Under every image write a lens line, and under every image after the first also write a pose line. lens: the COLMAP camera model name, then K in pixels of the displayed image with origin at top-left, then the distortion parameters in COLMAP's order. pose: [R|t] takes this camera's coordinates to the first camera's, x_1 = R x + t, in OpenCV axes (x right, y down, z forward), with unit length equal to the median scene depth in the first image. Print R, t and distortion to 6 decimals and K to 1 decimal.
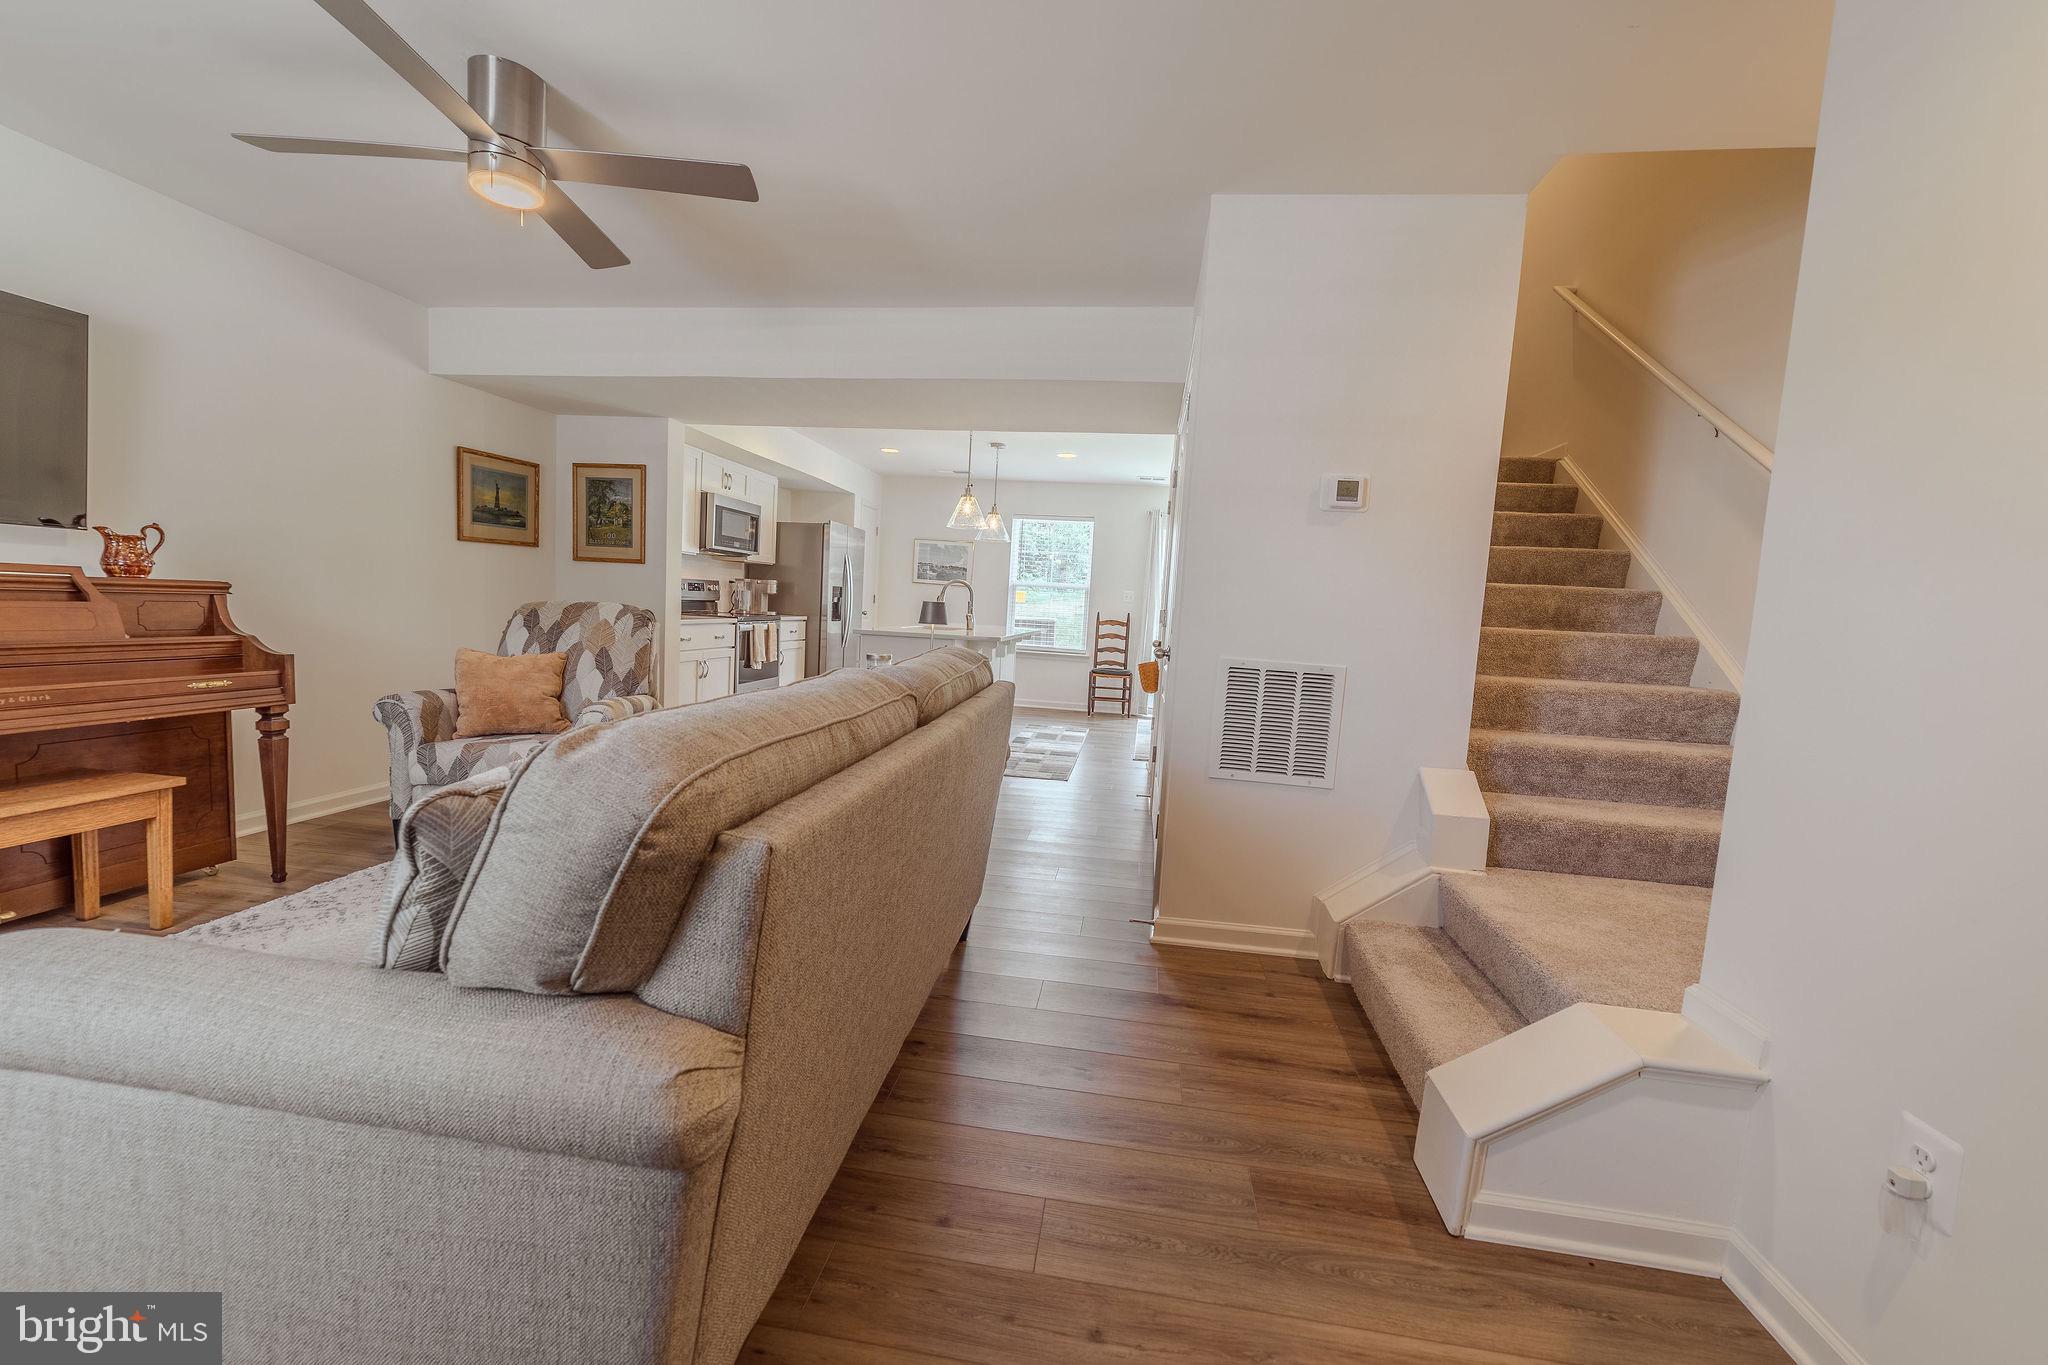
lens RADIAL K [[814.7, 0, 1021.1], [0, 814.7, 680.4], [0, 0, 1]] dist [-0.019336, 0.006367]
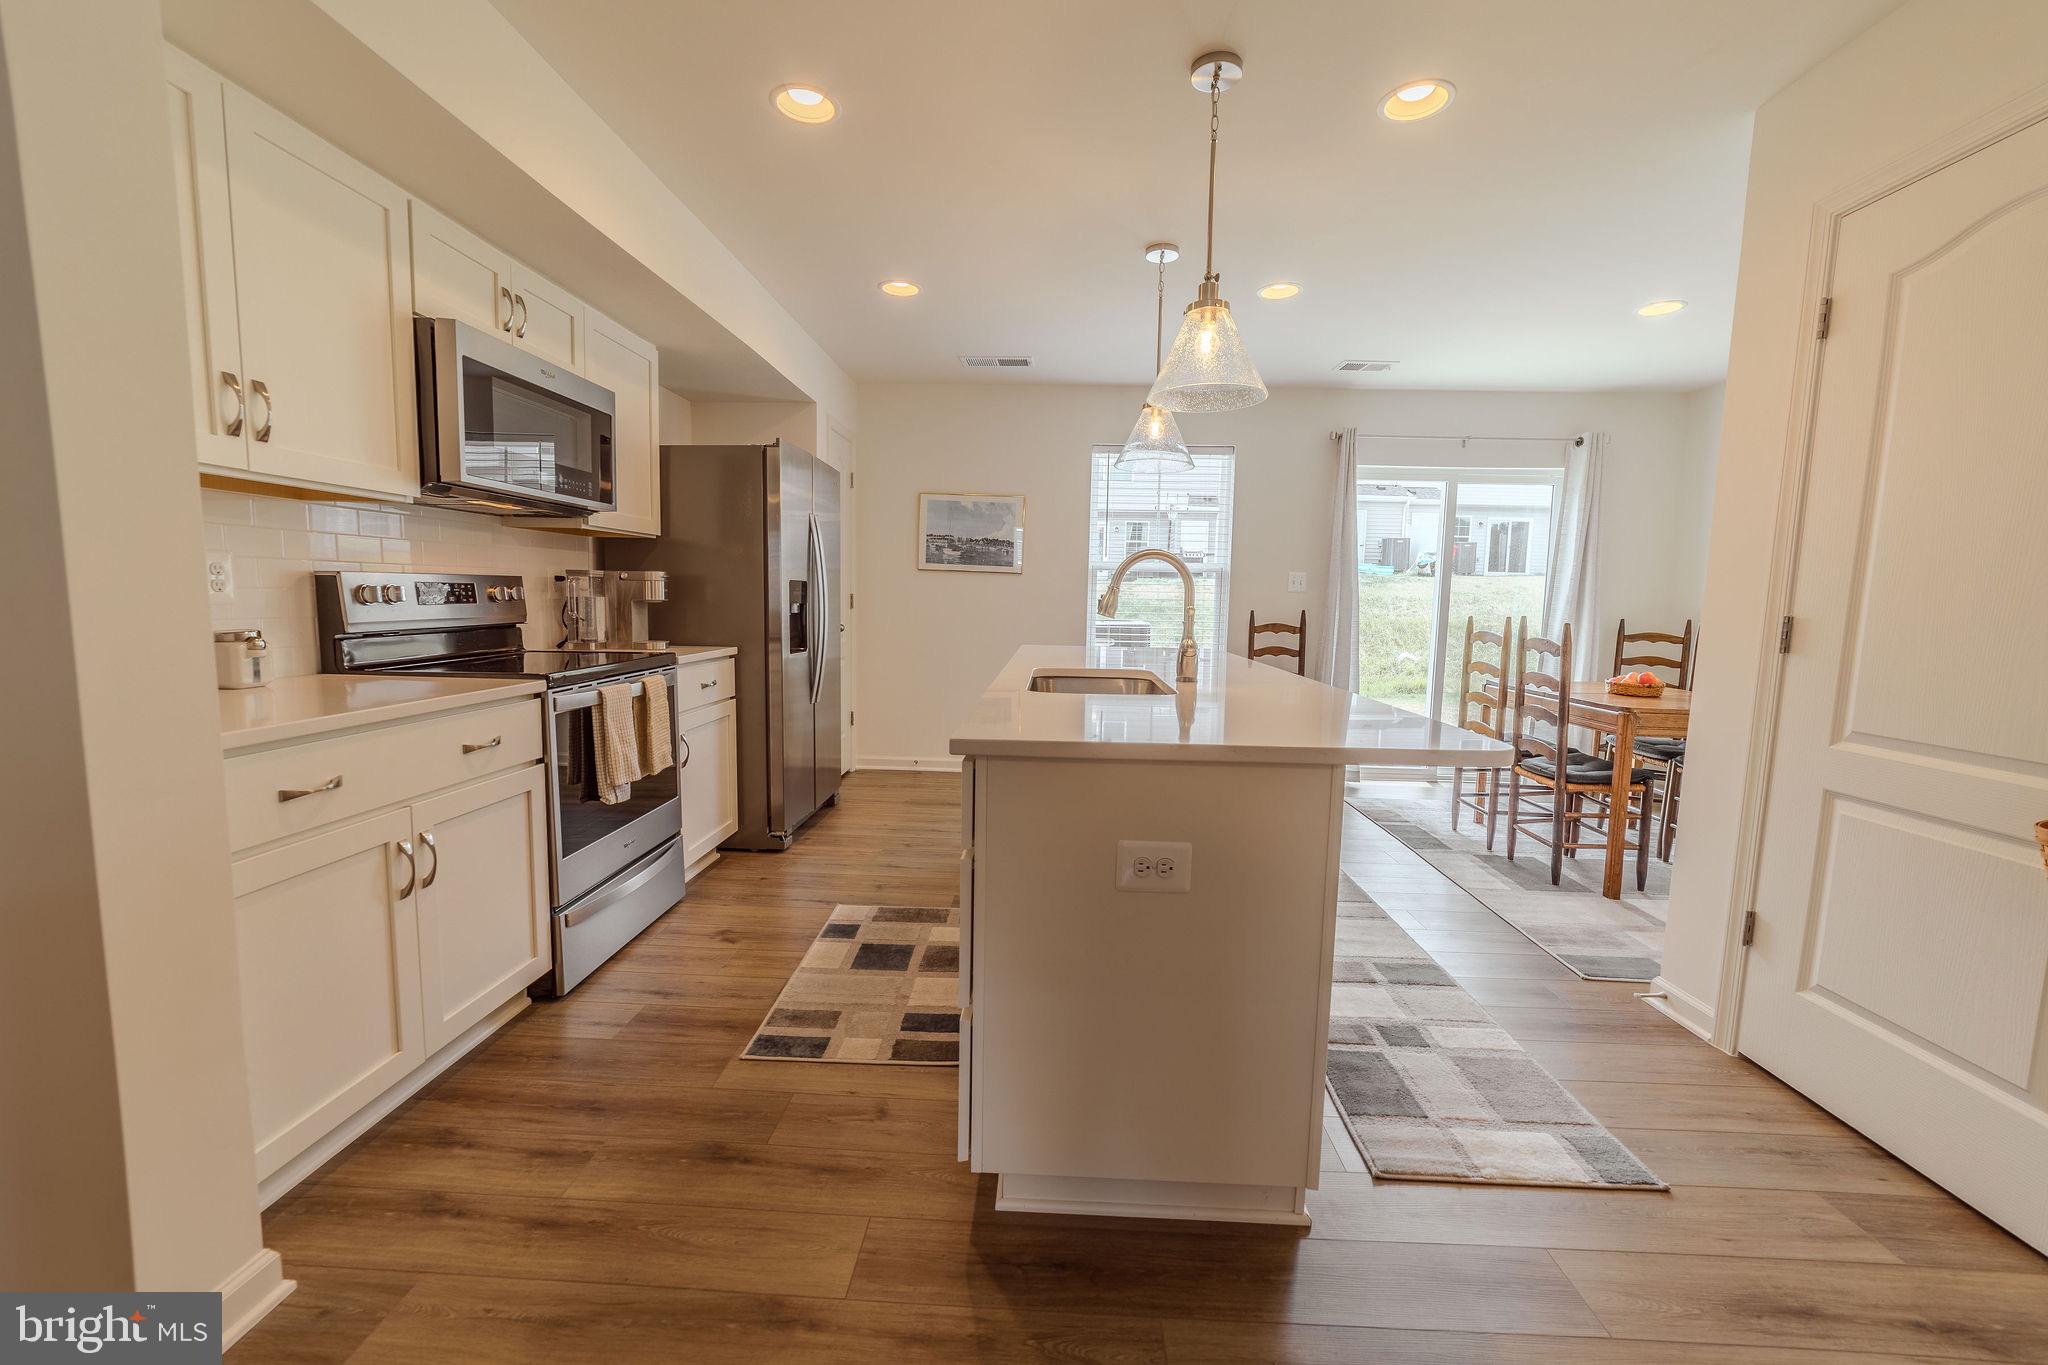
lens RADIAL K [[814.7, 0, 1023.3], [0, 814.7, 680.7], [0, 0, 1]] dist [-0.019336, 0.006367]
pose [[0.994332, -0.045202, 0.096230, -0.236062], [0.043753, 0.998896, 0.017112, -0.097069], [-0.096897, -0.012804, 0.995212, 0.841433]]
